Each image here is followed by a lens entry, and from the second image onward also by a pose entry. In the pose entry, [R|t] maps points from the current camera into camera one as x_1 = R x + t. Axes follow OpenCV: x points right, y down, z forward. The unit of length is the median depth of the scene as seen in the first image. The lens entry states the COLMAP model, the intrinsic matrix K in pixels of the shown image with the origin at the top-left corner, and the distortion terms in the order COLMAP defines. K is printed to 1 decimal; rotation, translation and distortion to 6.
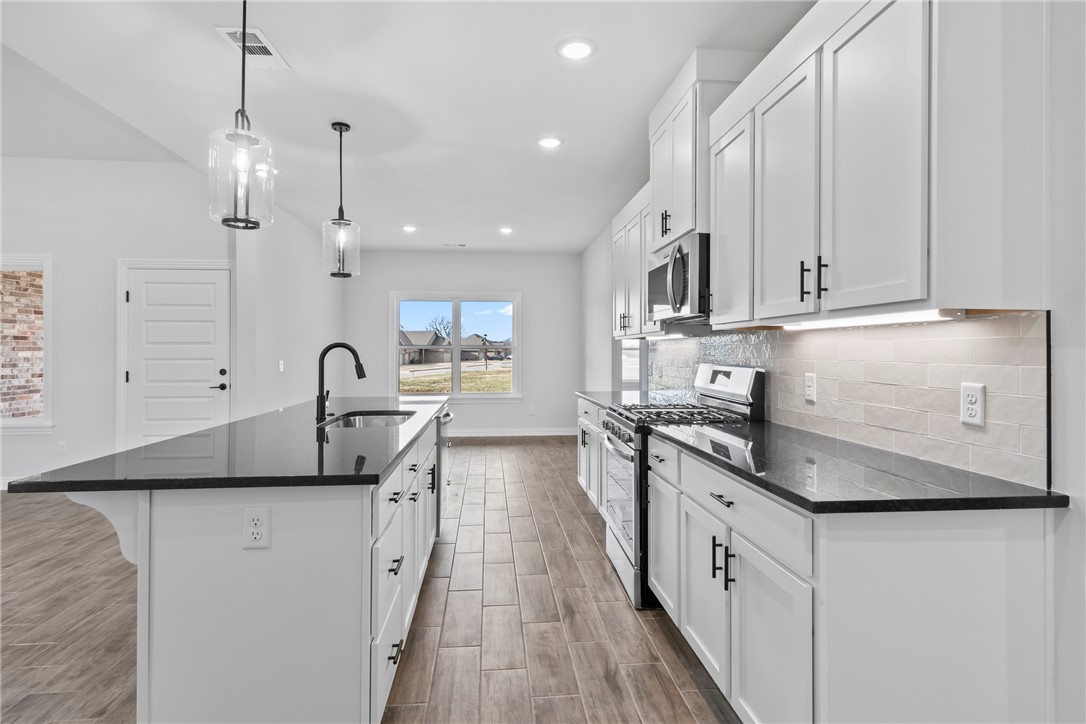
lens RADIAL K [[551.4, 0, 543.7], [0, 551.4, 351.8], [0, 0, 1]] dist [0.002684, 0.000201]
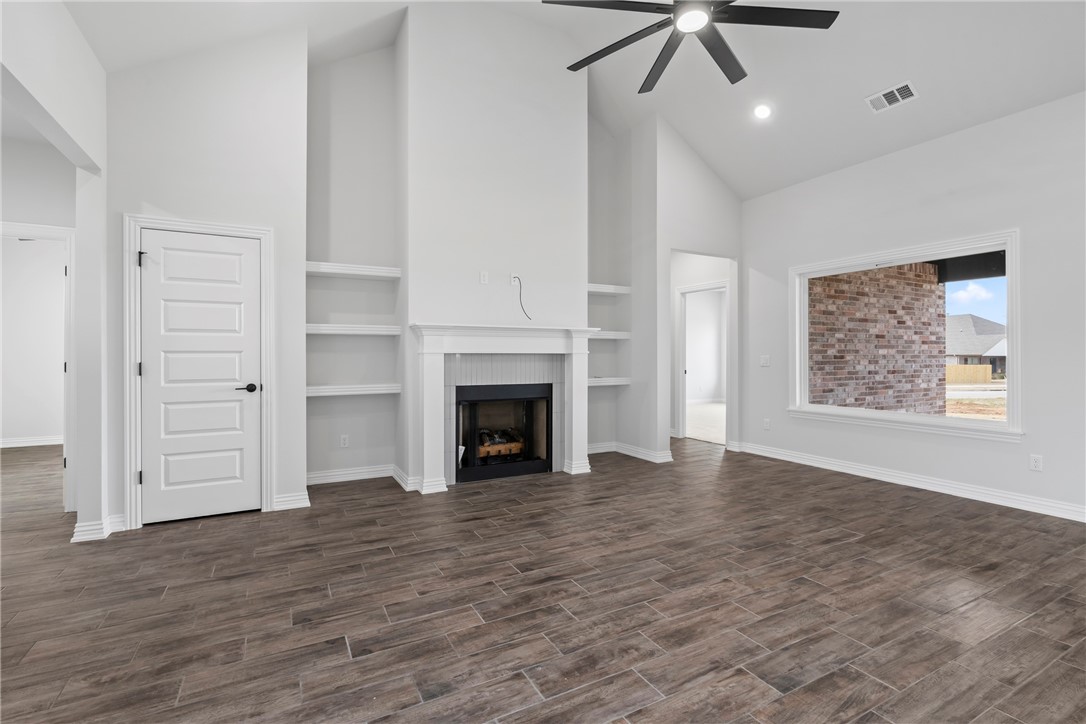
lens RADIAL K [[494.3, 0, 544.5], [0, 494.3, 356.9], [0, 0, 1]] dist [-0.004784, 0.002747]
pose [[0.387275, 0.003364, -0.921958, -0.323686], [0.000936, 0.999991, 0.004042, 0.010158], [0.921964, -0.002429, 0.387268, 0.035055]]
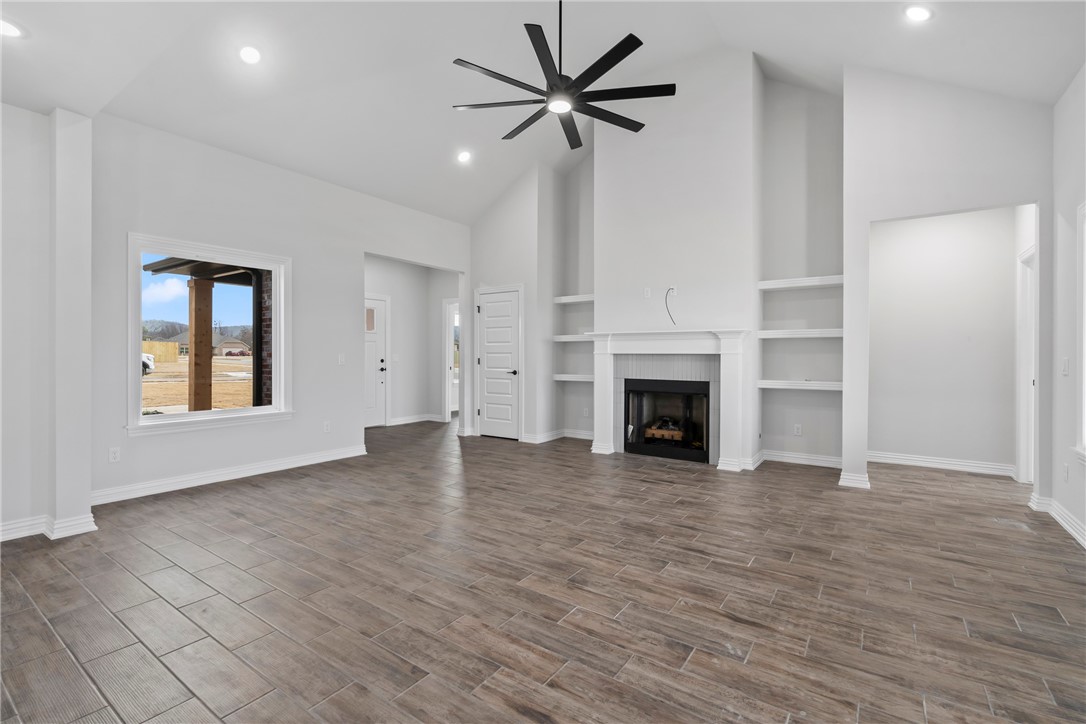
lens RADIAL K [[494.3, 0, 543.2], [0, 494.3, 355.2], [0, 0, 1]] dist [-0.004784, 0.002747]
pose [[-0.648601, -0.001831, -0.761126, -0.234591], [-0.002406, 0.999997, -0.000356, 0.011245], [0.761125, 0.001601, -0.648604, 0.573328]]
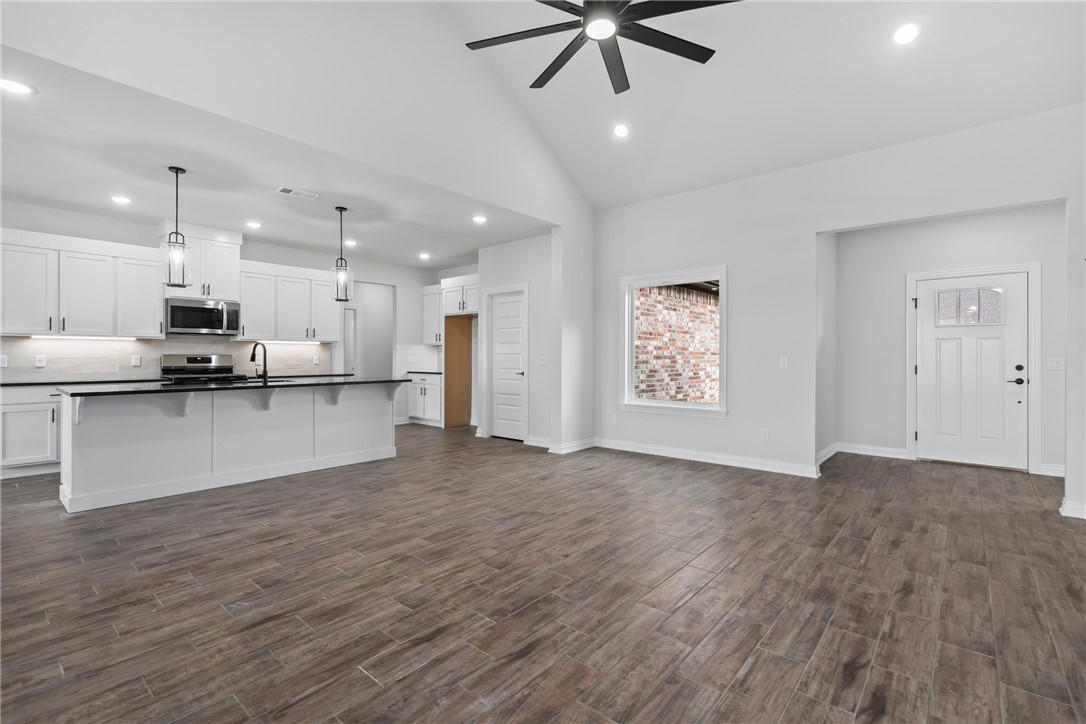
lens RADIAL K [[494.3, 0, 540.1], [0, 494.3, 358.1], [0, 0, 1]] dist [-0.004784, 0.002747]
pose [[-0.686346, -0.004511, 0.727261, -0.848337], [-0.003225, 0.999990, 0.003159, 0.011185], [-0.727268, -0.000178, -0.686354, 0.555962]]
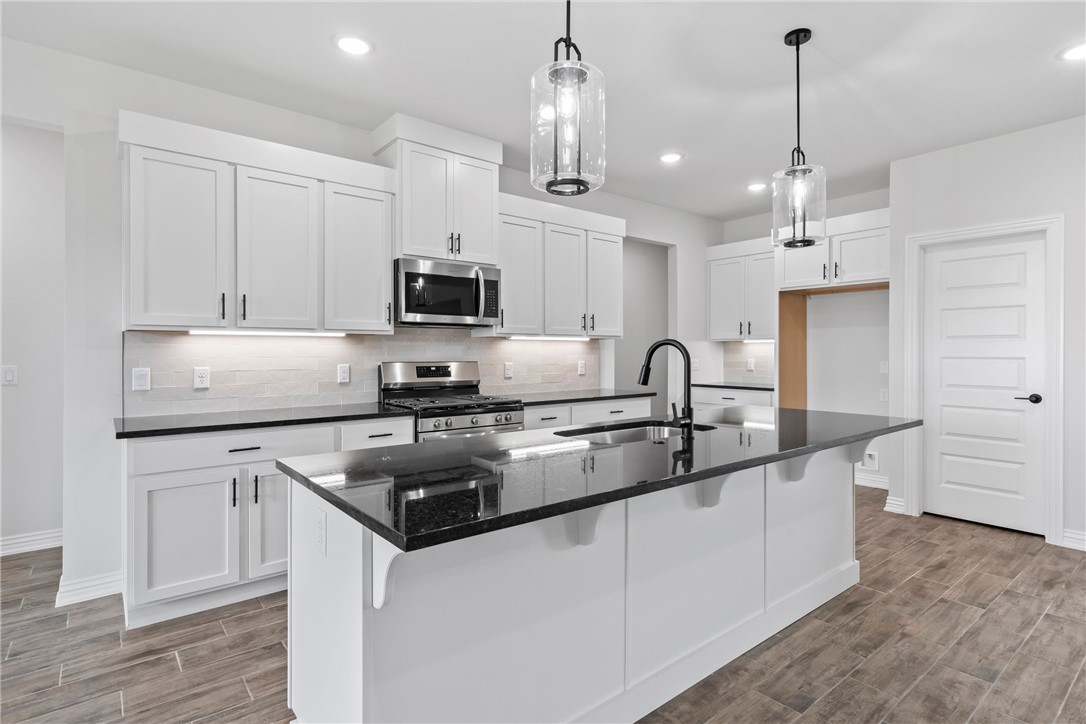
lens RADIAL K [[551.4, 0, 539.3], [0, 551.4, 353.8], [0, 0, 1]] dist [0.002684, 0.000201]
pose [[-0.548202, -0.004107, 0.836336, -0.353780], [-0.000098, 0.999988, 0.004847, -0.000034], [-0.836346, 0.002575, -0.548196, 0.605599]]
